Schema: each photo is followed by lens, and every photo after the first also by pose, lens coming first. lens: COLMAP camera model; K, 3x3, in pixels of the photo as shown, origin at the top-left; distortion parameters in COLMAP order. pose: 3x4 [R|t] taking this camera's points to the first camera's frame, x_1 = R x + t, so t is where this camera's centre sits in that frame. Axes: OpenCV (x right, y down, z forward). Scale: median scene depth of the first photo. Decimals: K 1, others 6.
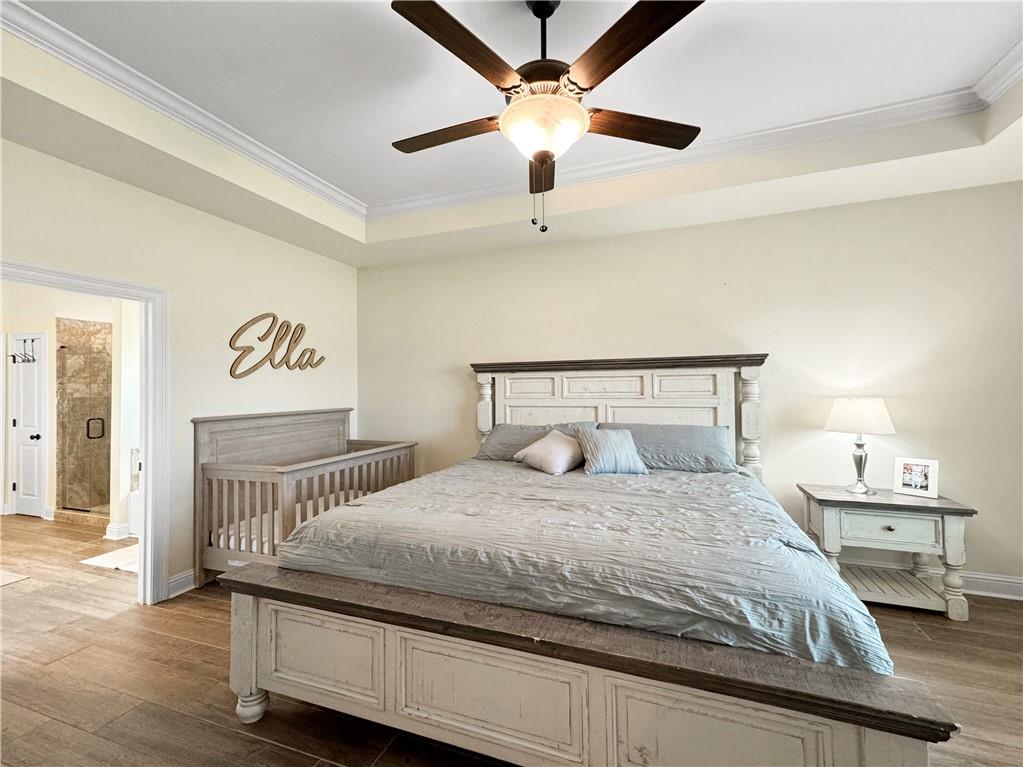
lens RADIAL K [[409.2, 0, 563.5], [0, 409.2, 385.2], [0, 0, 1]] dist [0.005287, 0.000095]
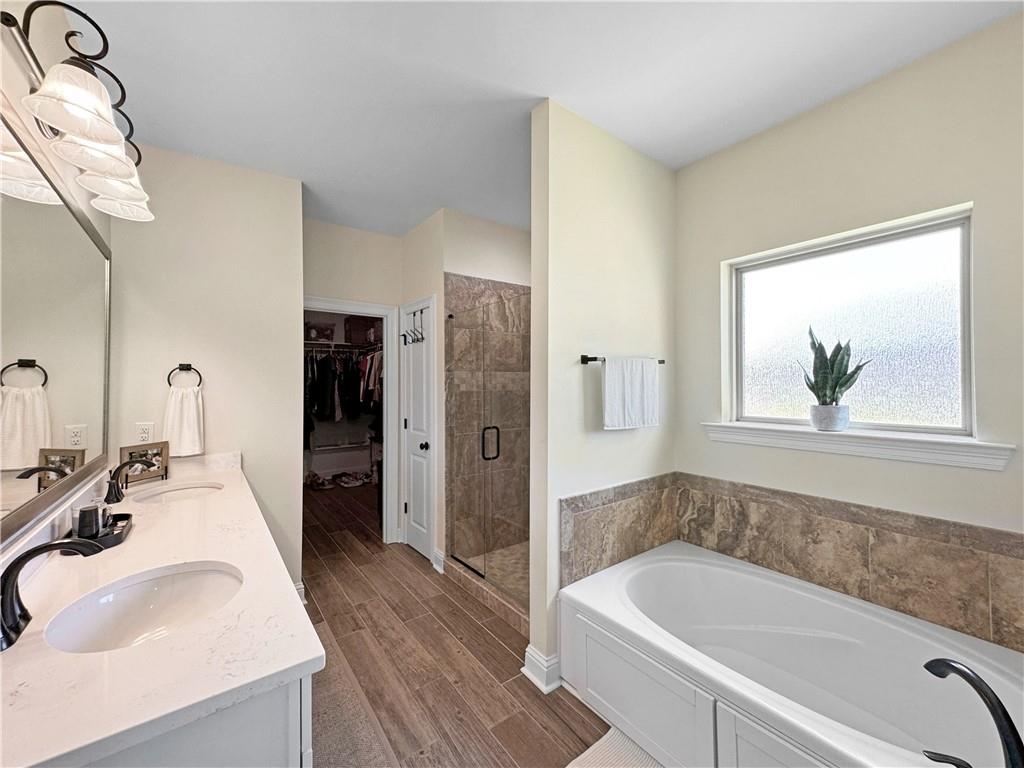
lens RADIAL K [[409.6, 0, 510.7], [0, 409.6, 383.6], [0, 0, 1]] dist [0.005287, 0.000095]
pose [[0.792027, 0.000759, -0.610485, -0.724487], [0.001637, 0.999993, 0.003368, 0.015282], [0.610484, -0.003667, 0.792020, 0.527578]]
